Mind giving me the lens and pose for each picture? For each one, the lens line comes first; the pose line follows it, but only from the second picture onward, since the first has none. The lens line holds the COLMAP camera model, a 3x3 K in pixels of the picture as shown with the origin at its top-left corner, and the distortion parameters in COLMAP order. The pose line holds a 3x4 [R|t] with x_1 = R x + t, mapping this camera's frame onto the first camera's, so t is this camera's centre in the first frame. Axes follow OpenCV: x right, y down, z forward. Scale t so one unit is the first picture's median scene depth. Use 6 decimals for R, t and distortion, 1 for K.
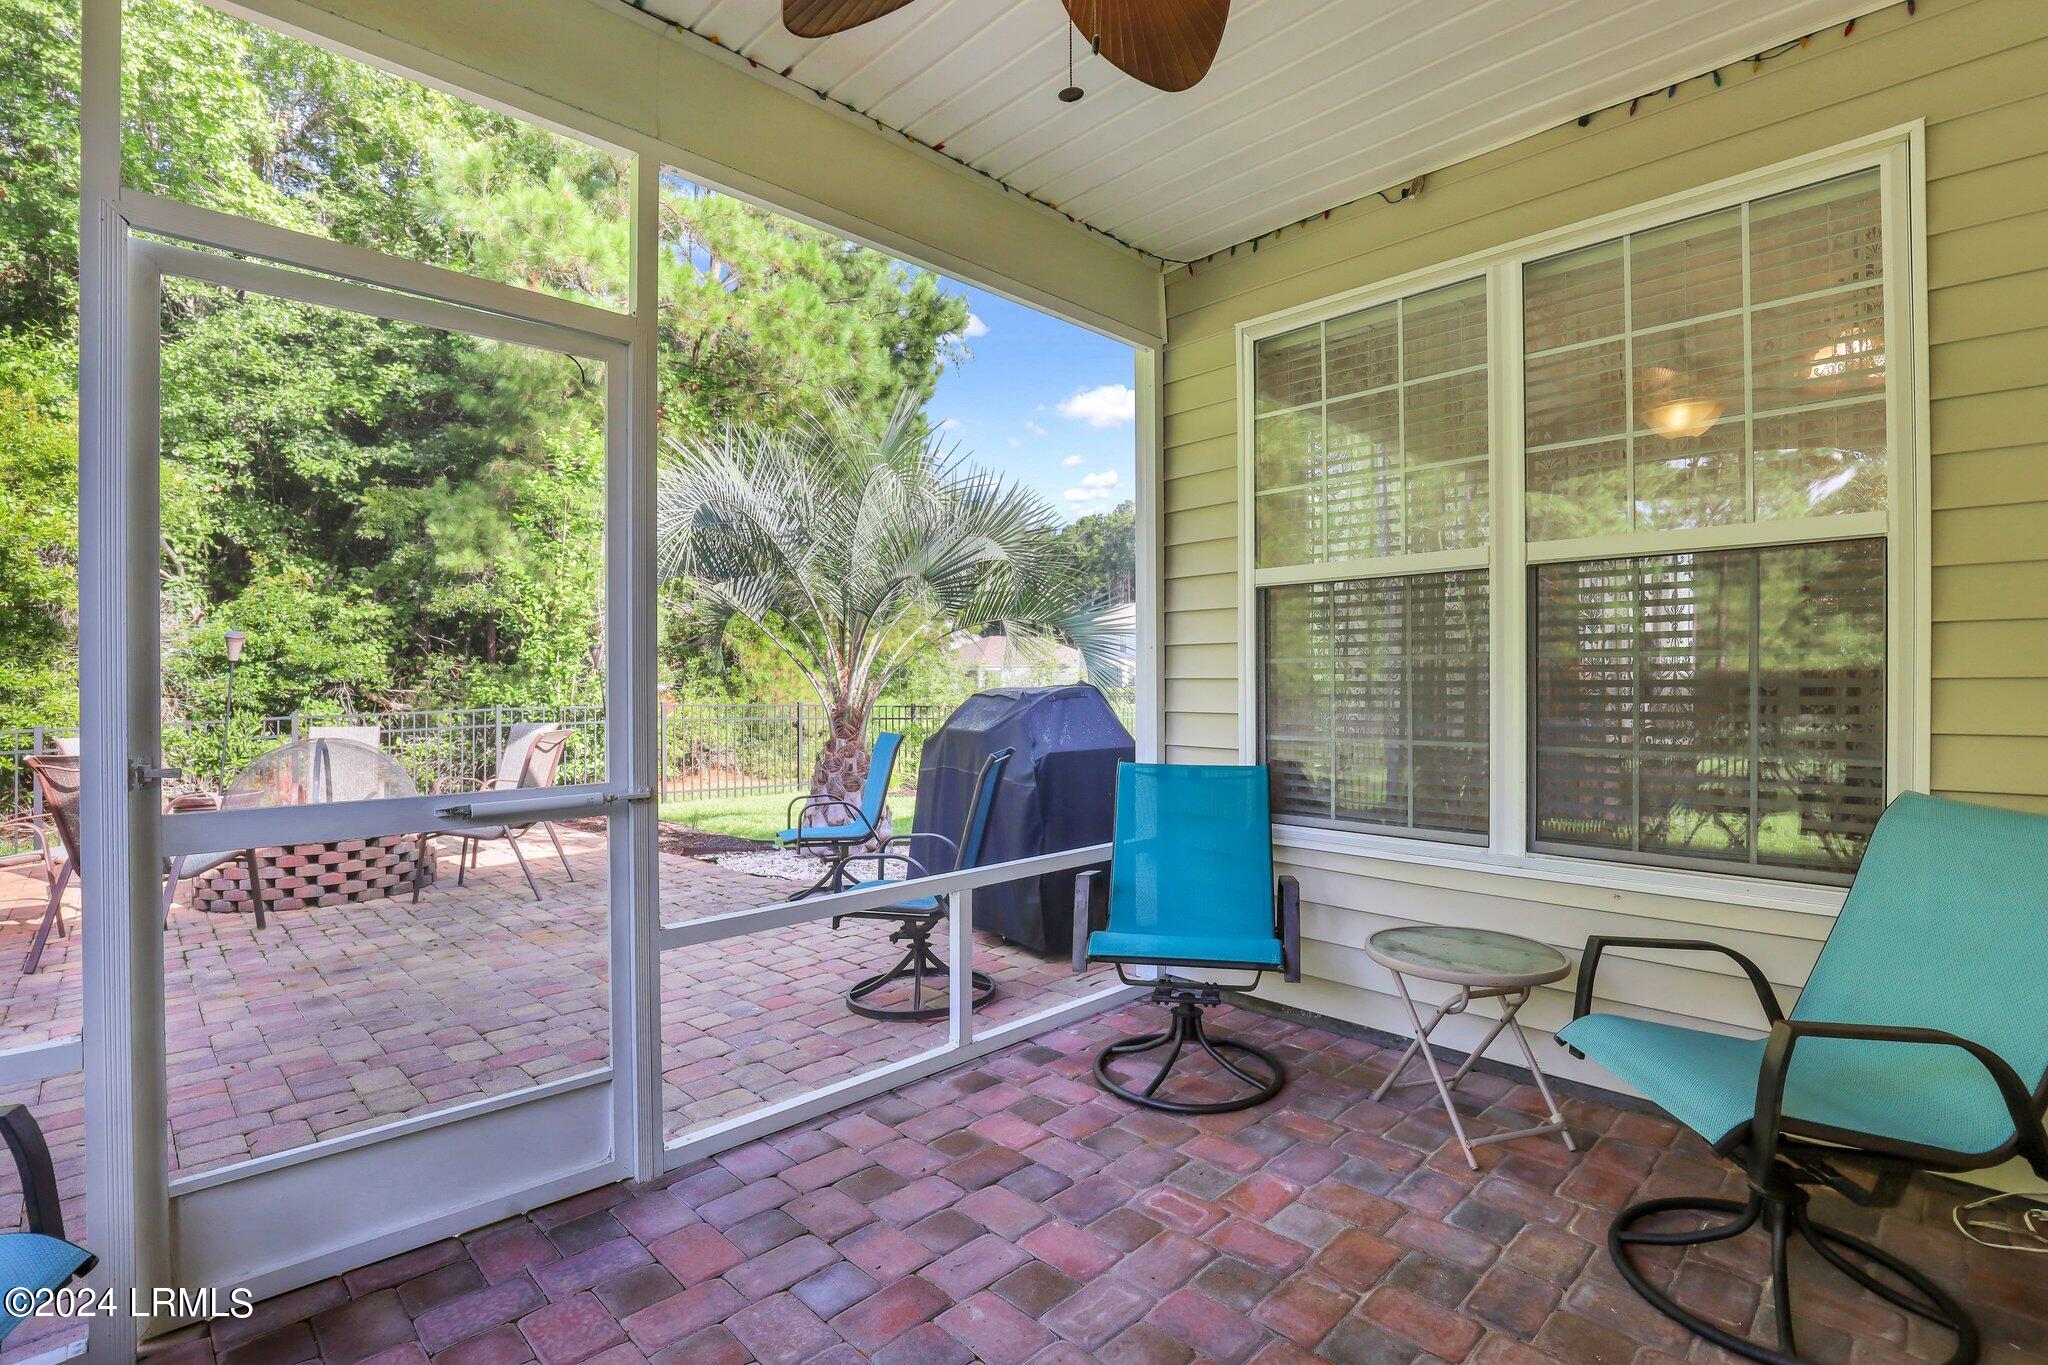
lens RADIAL K [[967.2, 0, 1034.3], [0, 967.2, 680.7], [0, 0, 1]] dist [-0.032280, 0.004751]
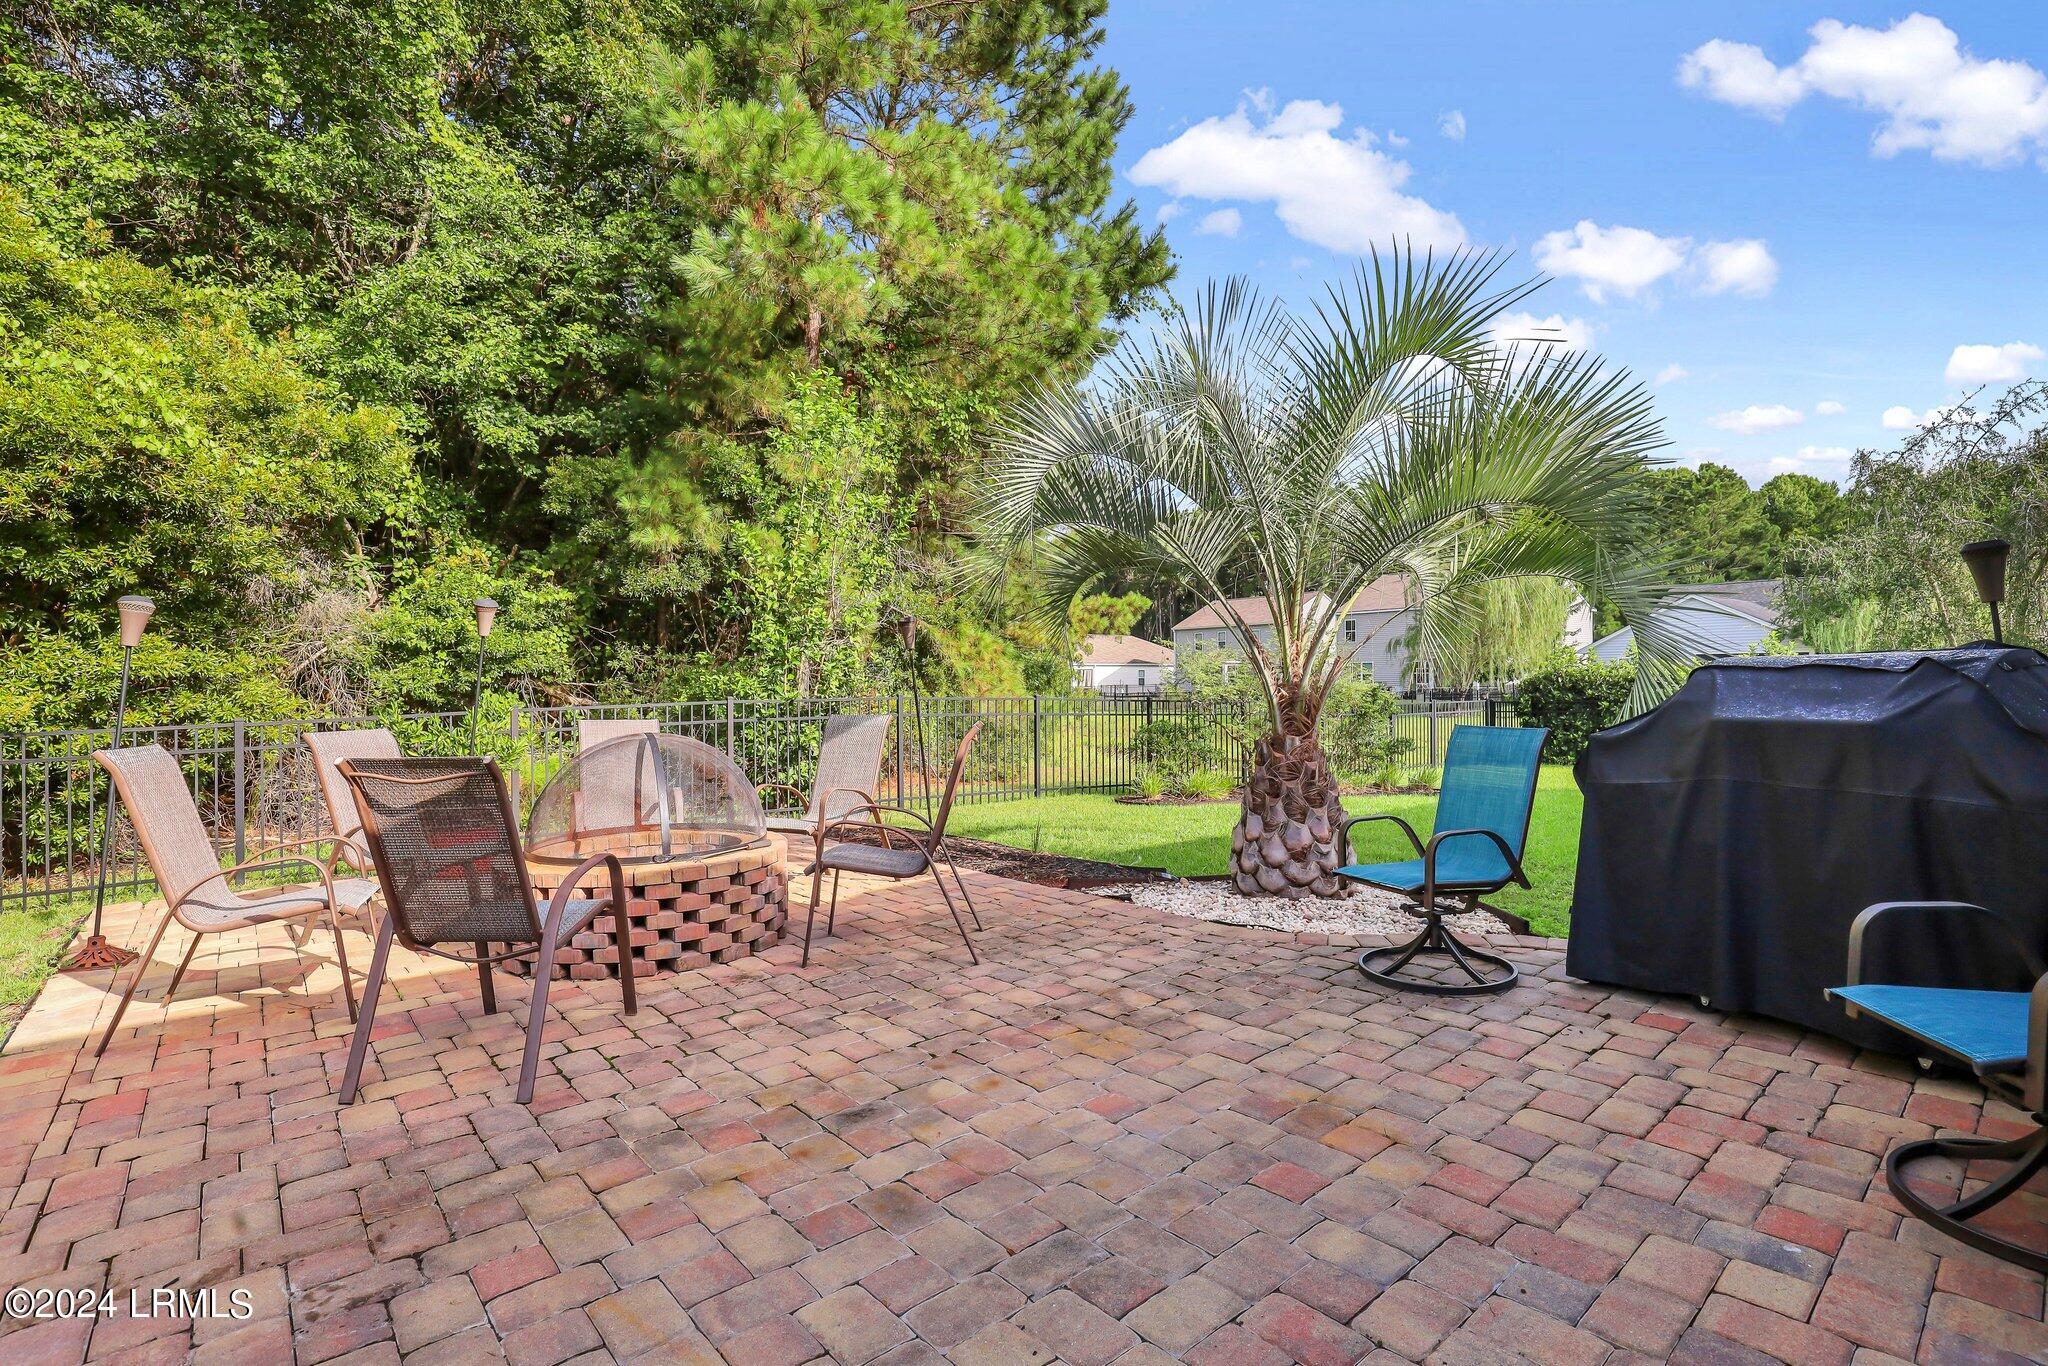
lens RADIAL K [[967.2, 0, 1034.3], [0, 967.2, 681.2], [0, 0, 1]] dist [-0.032280, 0.004751]
pose [[0.997511, -0.000956, -0.070505, -0.184455], [0.000968, 1.000000, 0.000140, 0.009464], [0.070505, -0.000207, 0.997511, 0.129391]]
